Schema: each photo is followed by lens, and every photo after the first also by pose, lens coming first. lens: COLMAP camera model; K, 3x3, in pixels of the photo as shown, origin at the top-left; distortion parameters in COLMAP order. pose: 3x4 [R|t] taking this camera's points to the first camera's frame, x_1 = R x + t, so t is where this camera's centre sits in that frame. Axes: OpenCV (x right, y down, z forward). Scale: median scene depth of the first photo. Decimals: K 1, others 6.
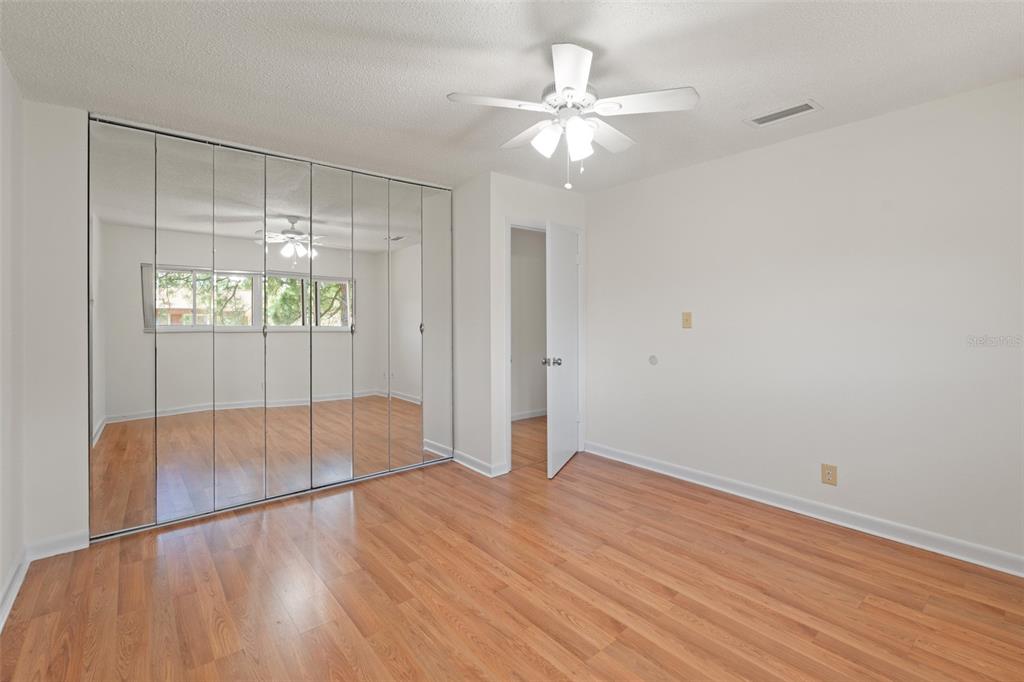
lens RADIAL K [[463.0, 0, 512.4], [0, 463.0, 313.3], [0, 0, 1]] dist [-0.004168, -0.000619]
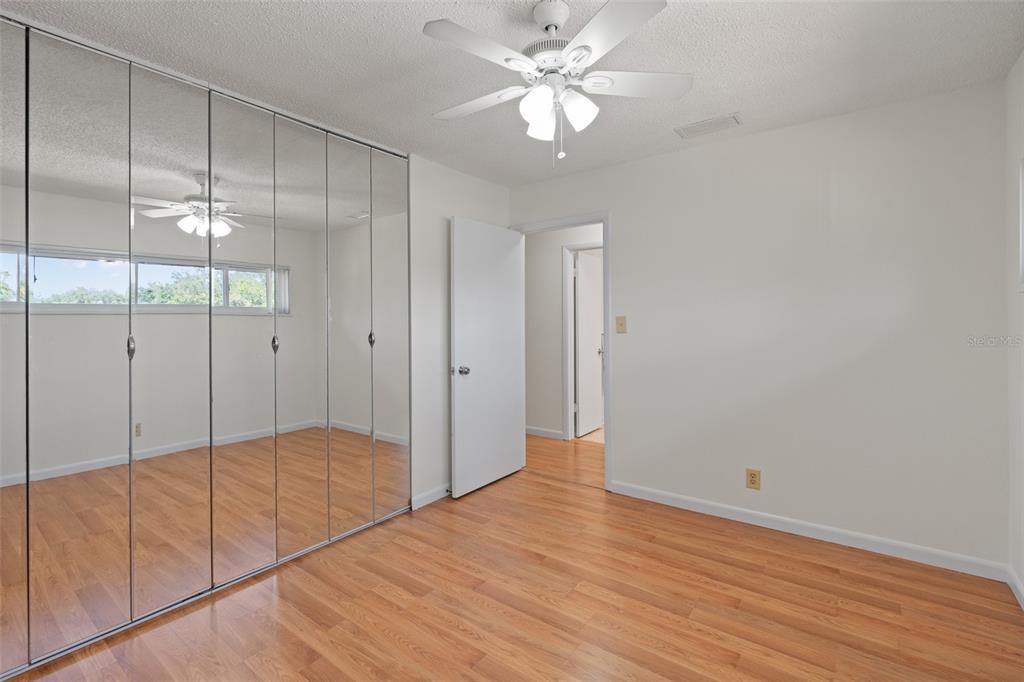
lens RADIAL K [[467.6, 0, 511.7], [0, 467.6, 317.4], [0, 0, 1]] dist [0.001607, -0.000235]
pose [[0.973917, -0.007903, 0.226769, -0.115892], [0.009428, 0.999940, -0.005639, 0.002350], [-0.226711, 0.007630, 0.973932, 0.145244]]
